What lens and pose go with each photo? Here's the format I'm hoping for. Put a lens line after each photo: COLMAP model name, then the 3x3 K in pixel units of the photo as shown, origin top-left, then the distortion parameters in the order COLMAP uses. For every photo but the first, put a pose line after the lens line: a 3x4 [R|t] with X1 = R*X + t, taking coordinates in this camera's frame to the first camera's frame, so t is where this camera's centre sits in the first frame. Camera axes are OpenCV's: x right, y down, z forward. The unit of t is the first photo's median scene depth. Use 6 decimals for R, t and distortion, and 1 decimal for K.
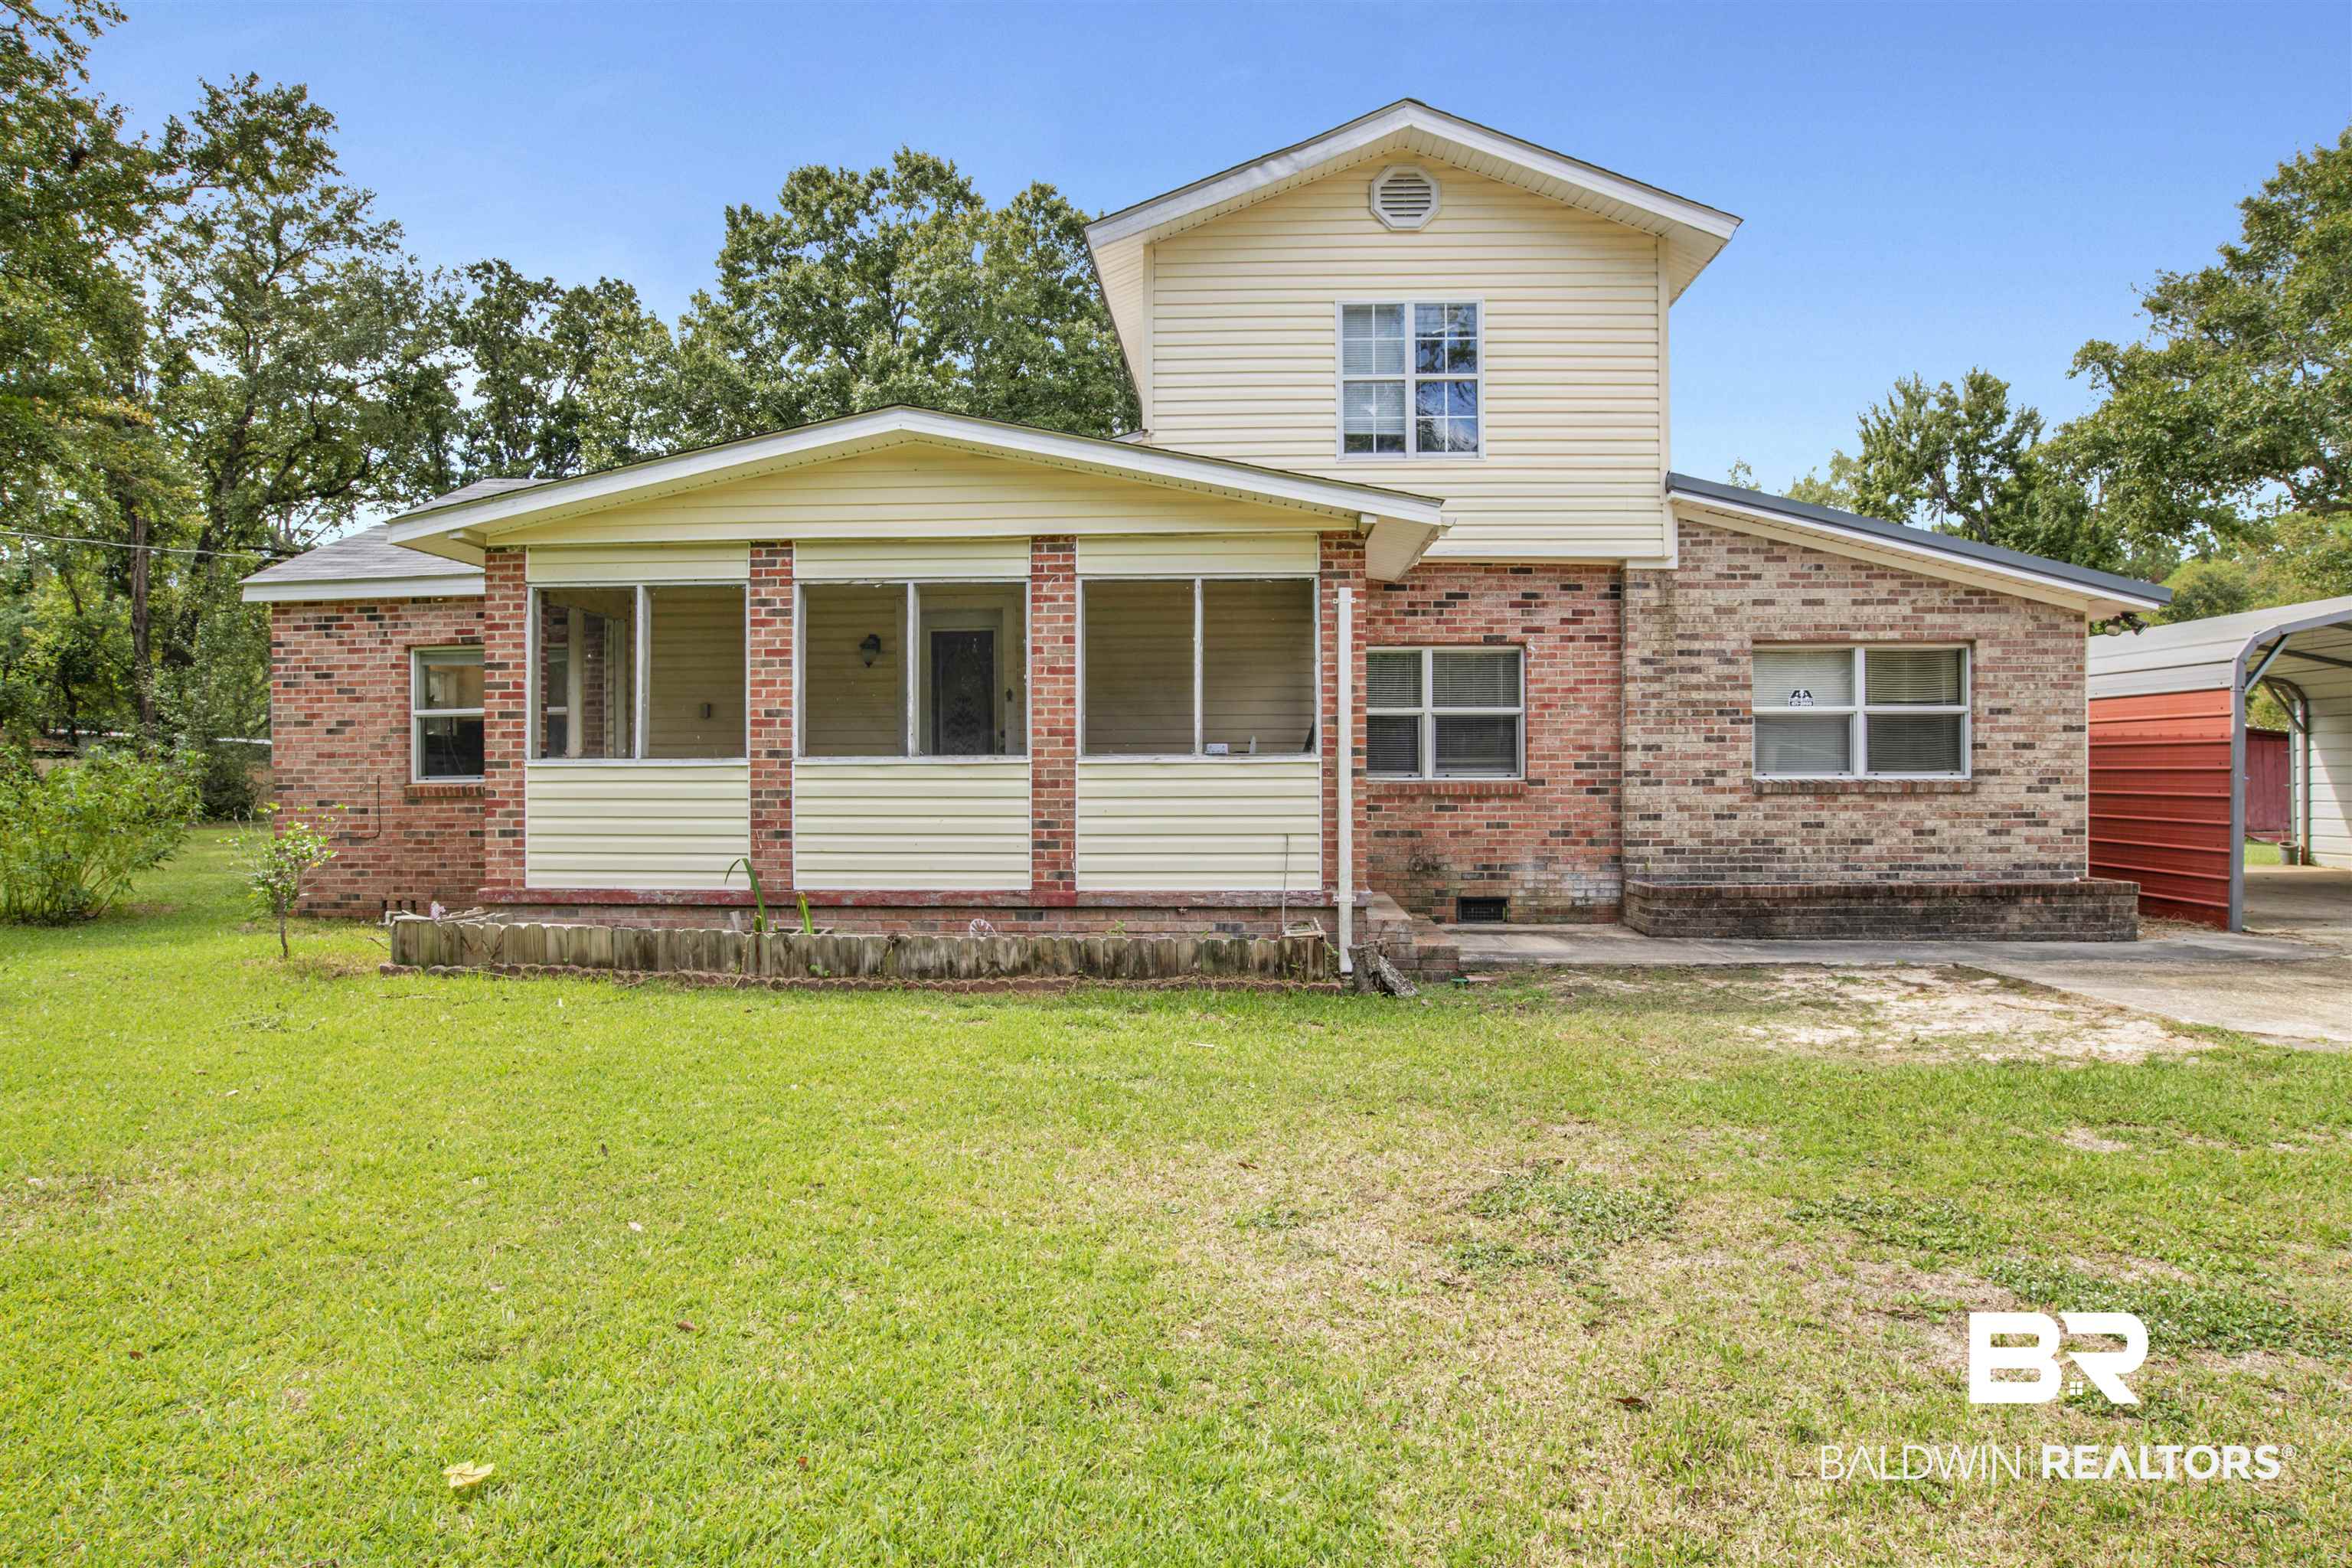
lens RADIAL K [[1230.1, 0, 1186.1], [0, 1230.1, 765.8], [0, 0, 1]] dist [-0.075044, 0.027495]
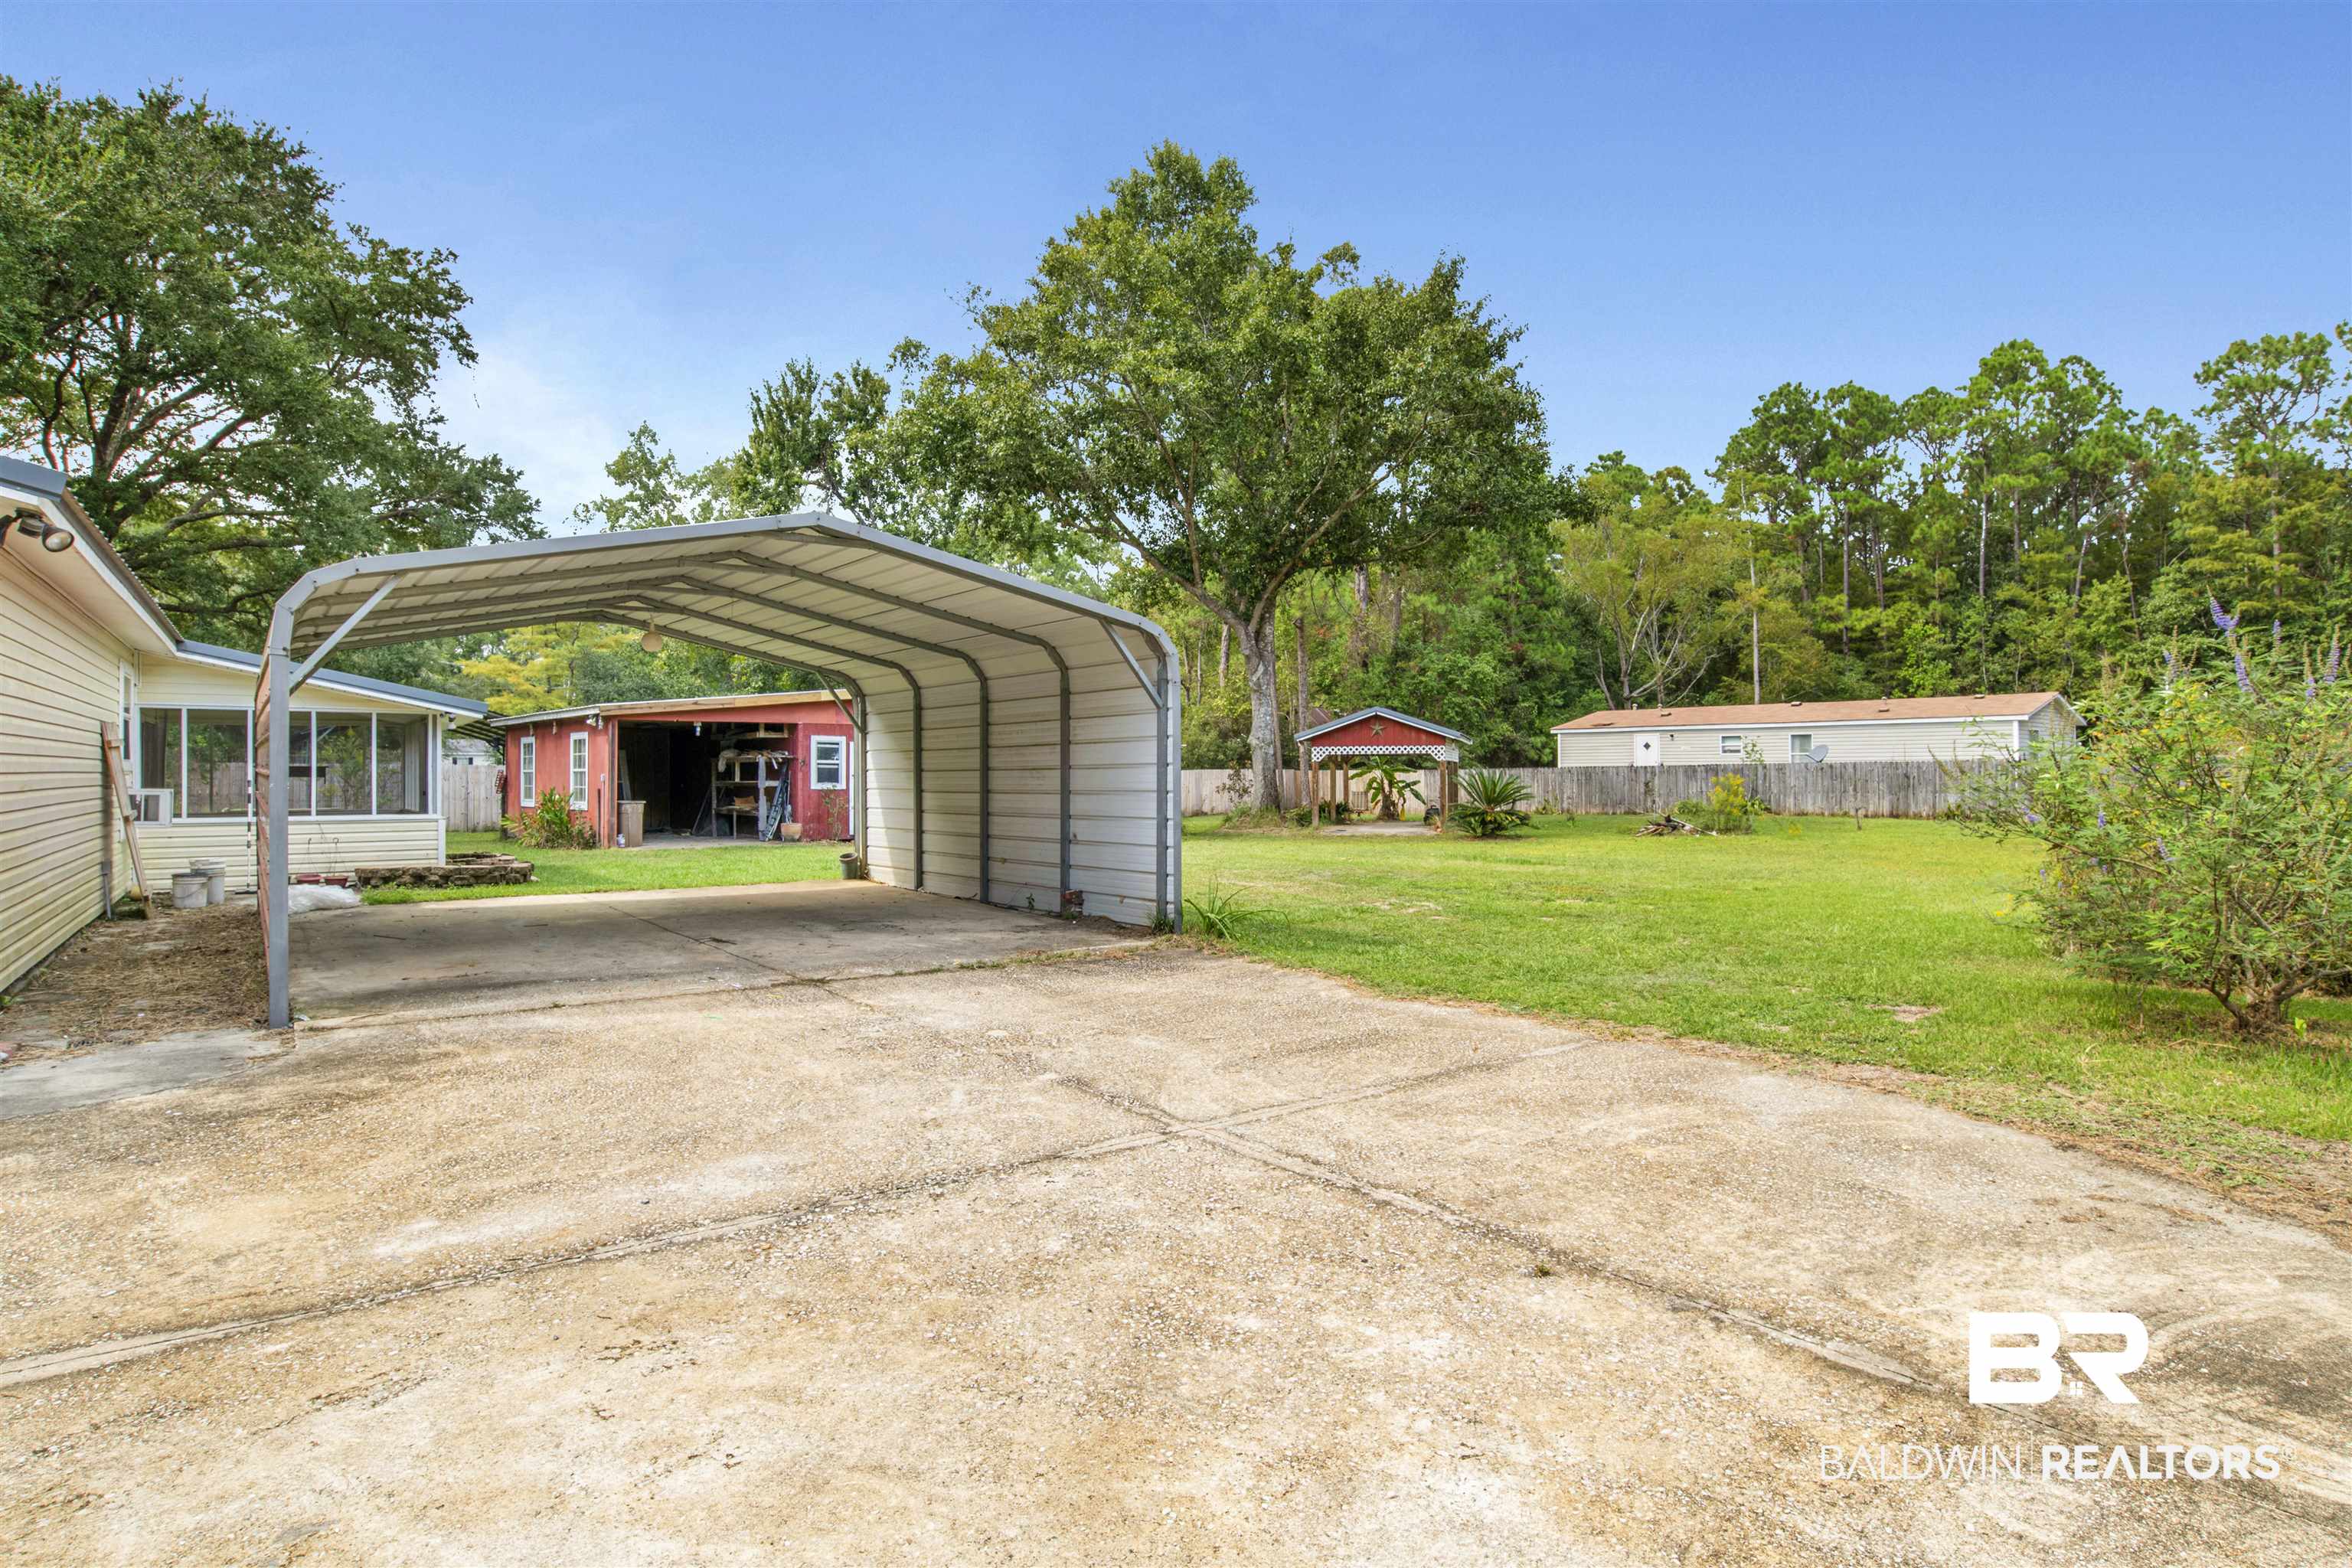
lens RADIAL K [[1233.3, 0, 1209.1], [0, 1233.3, 750.1], [0, 0, 1]] dist [-0.076431, 0.026679]
pose [[0.761857, 0.015032, 0.647571, 0.839796], [-0.008312, 0.999875, -0.013430, -0.006151], [-0.647692, 0.004849, 0.761887, 0.167213]]
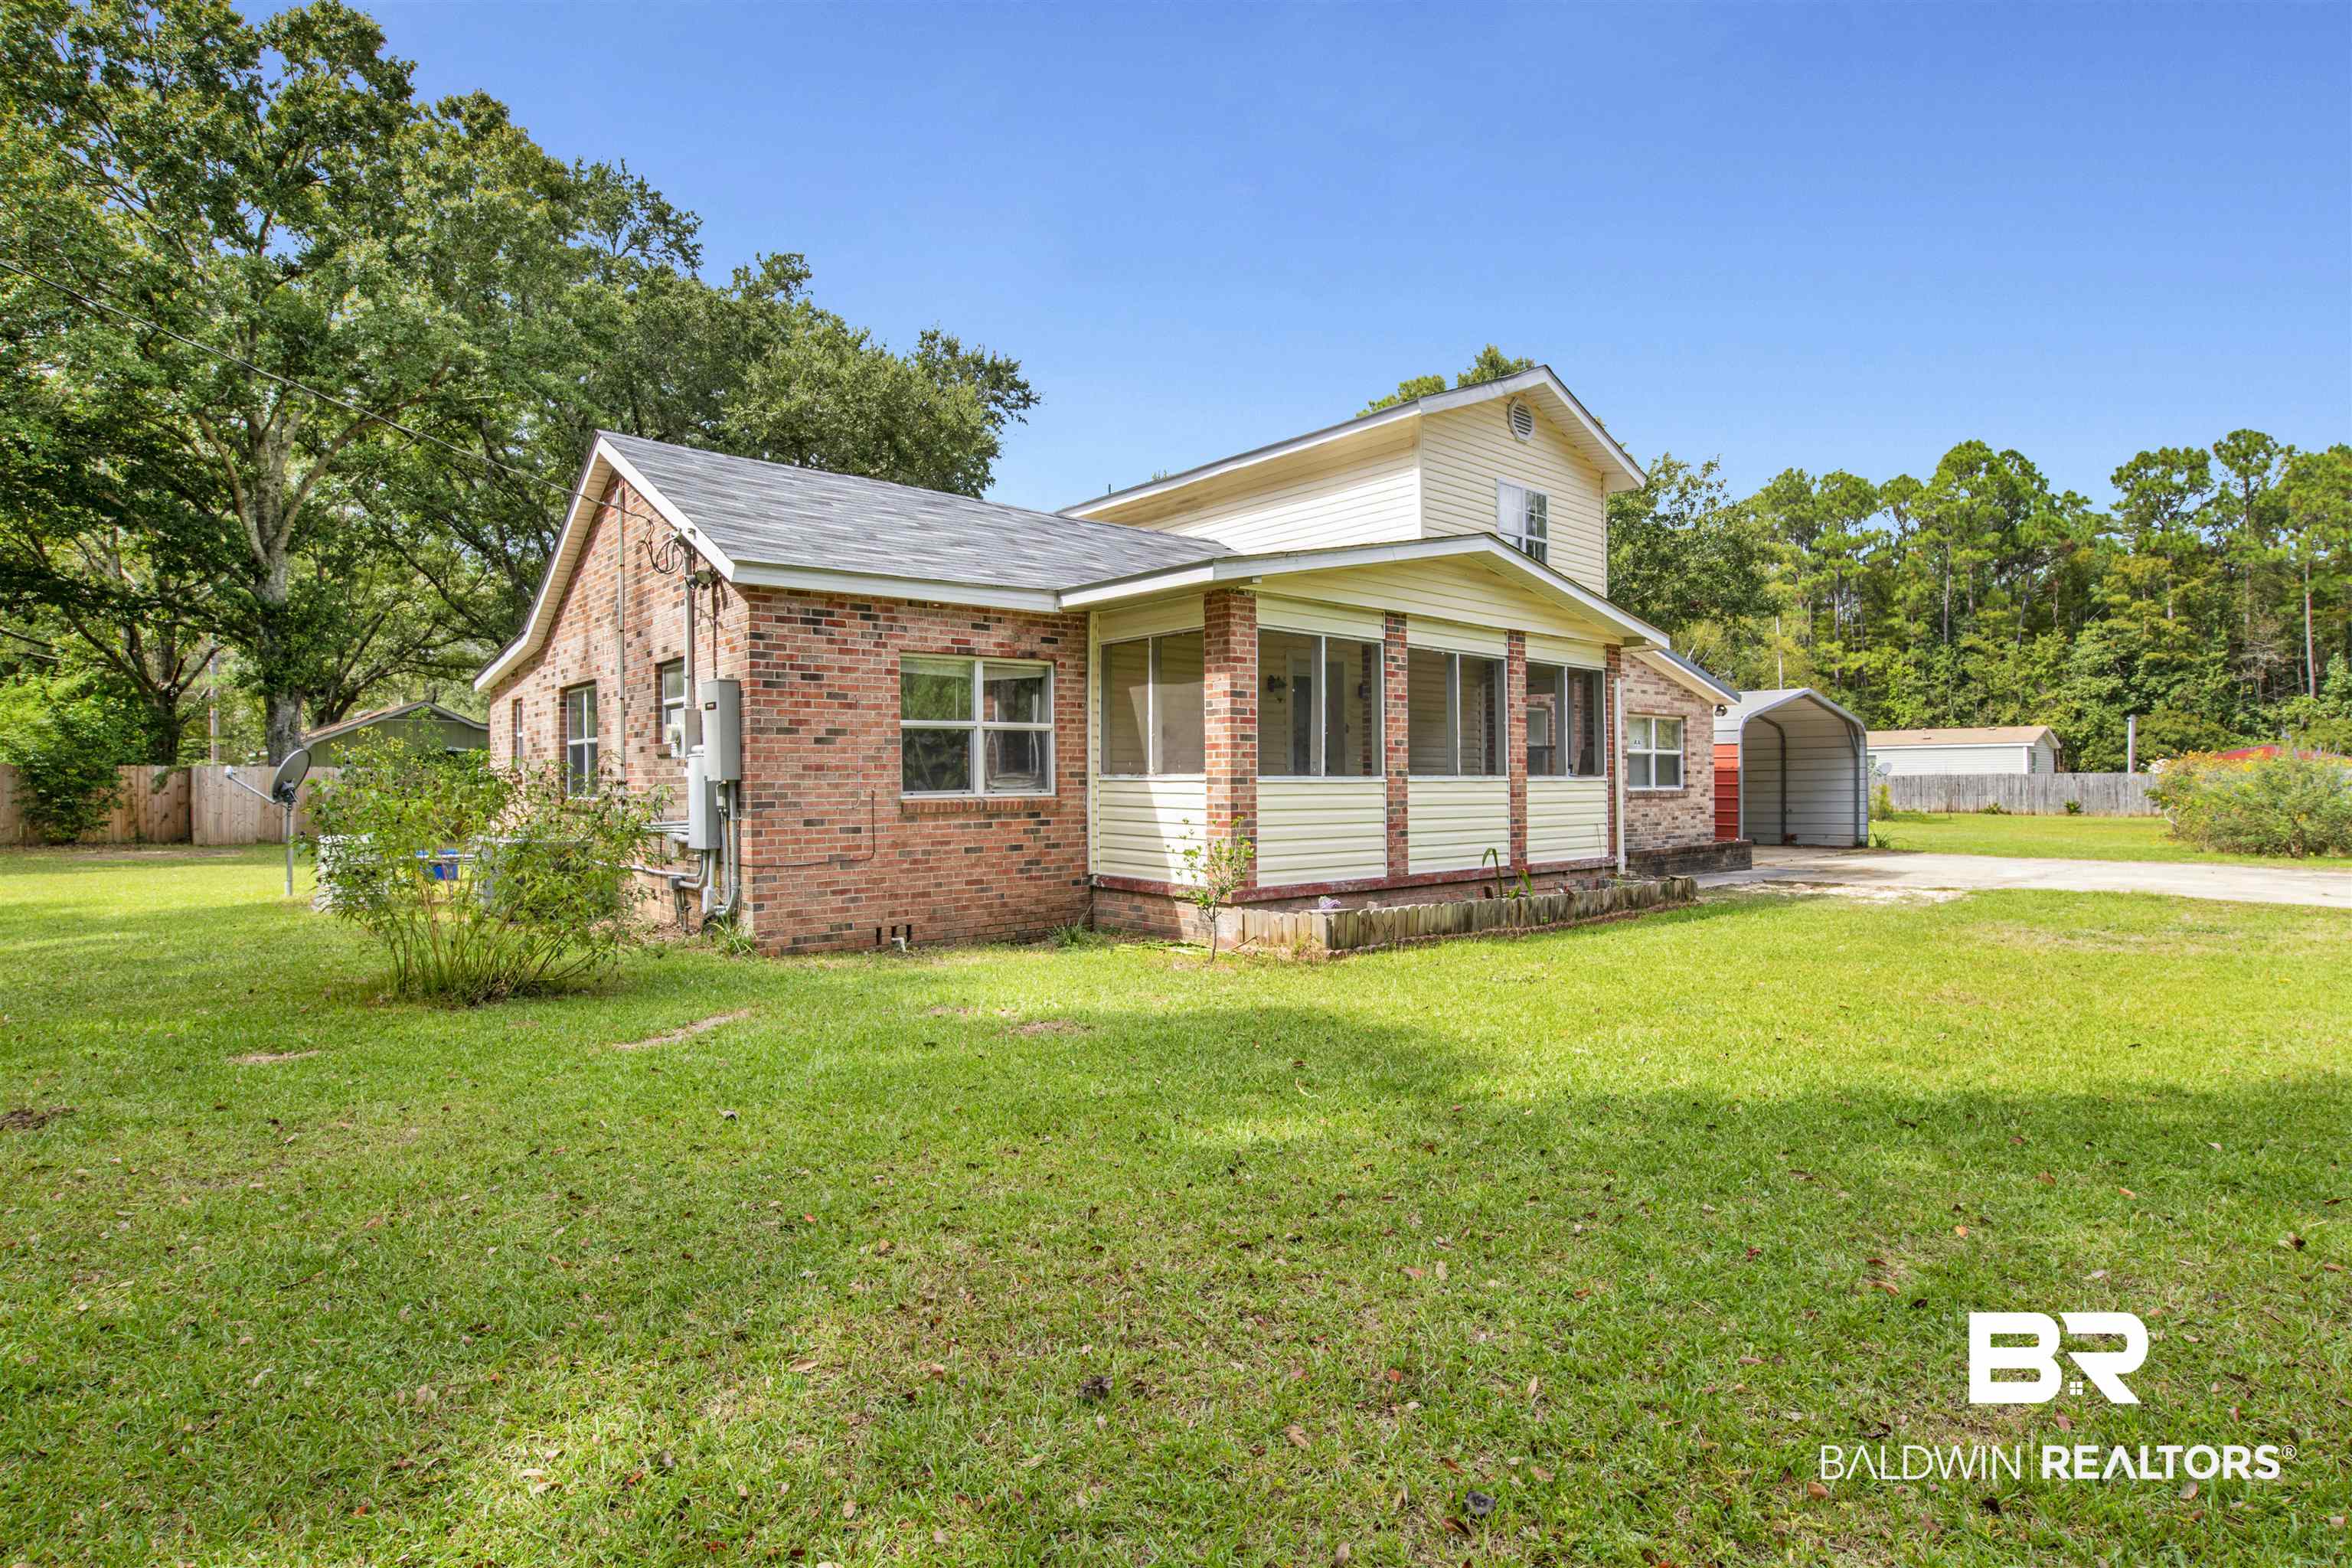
lens RADIAL K [[1230.1, 0, 1186.1], [0, 1230.1, 765.8], [0, 0, 1]] dist [-0.075044, 0.027495]
pose [[0.713855, 0.011127, 0.700205, -1.235473], [-0.004872, 0.999928, -0.010922, -0.001906], [-0.700277, 0.004386, 0.713858, 0.178223]]
